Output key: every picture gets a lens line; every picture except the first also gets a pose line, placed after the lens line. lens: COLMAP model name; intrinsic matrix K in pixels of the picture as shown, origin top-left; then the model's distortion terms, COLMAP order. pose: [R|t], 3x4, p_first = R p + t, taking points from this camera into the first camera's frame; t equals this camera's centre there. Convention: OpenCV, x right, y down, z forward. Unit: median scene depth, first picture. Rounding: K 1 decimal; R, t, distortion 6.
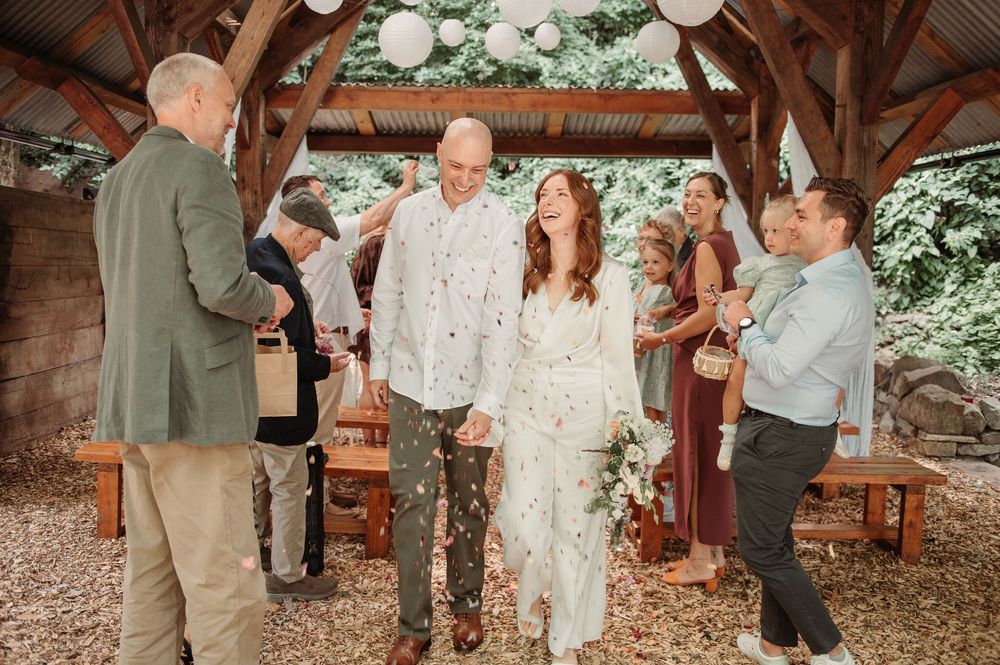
lens RADIAL K [[882.5, 0, 492.9], [0, 882.5, 334.7], [0, 0, 1]] dist [0.007896, -0.025627]
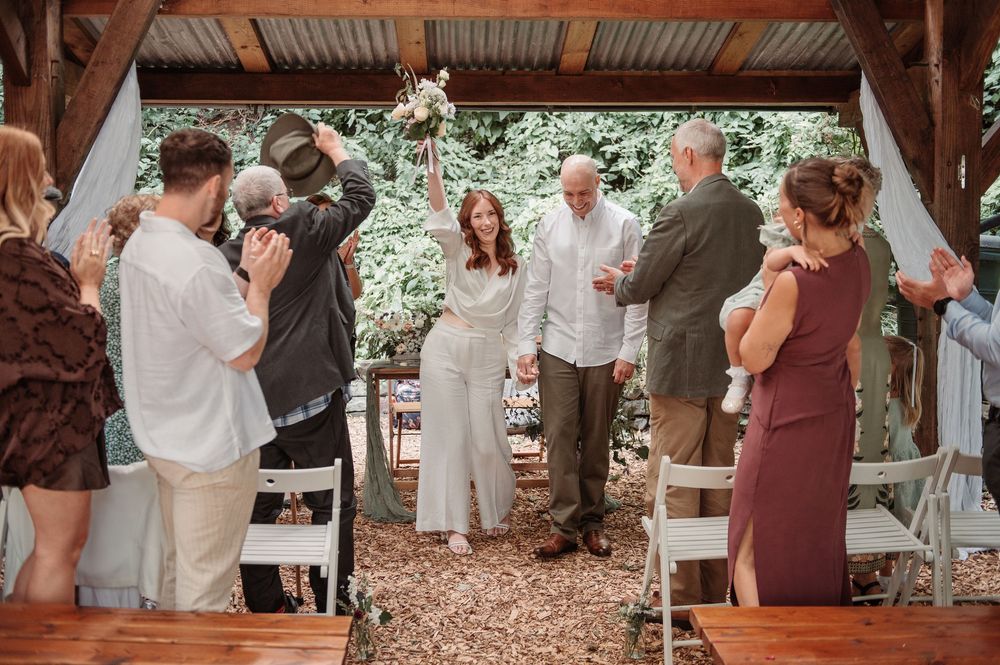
lens RADIAL K [[1033.2, 0, 498.6], [0, 1033.2, 333.4], [0, 0, 1]] dist [0.018821, 0.000000]
pose [[0.999103, -0.016714, 0.038915, -0.010538], [0.017859, 0.999412, -0.029261, -0.028636], [-0.038403, 0.029929, 0.998814, 0.310019]]
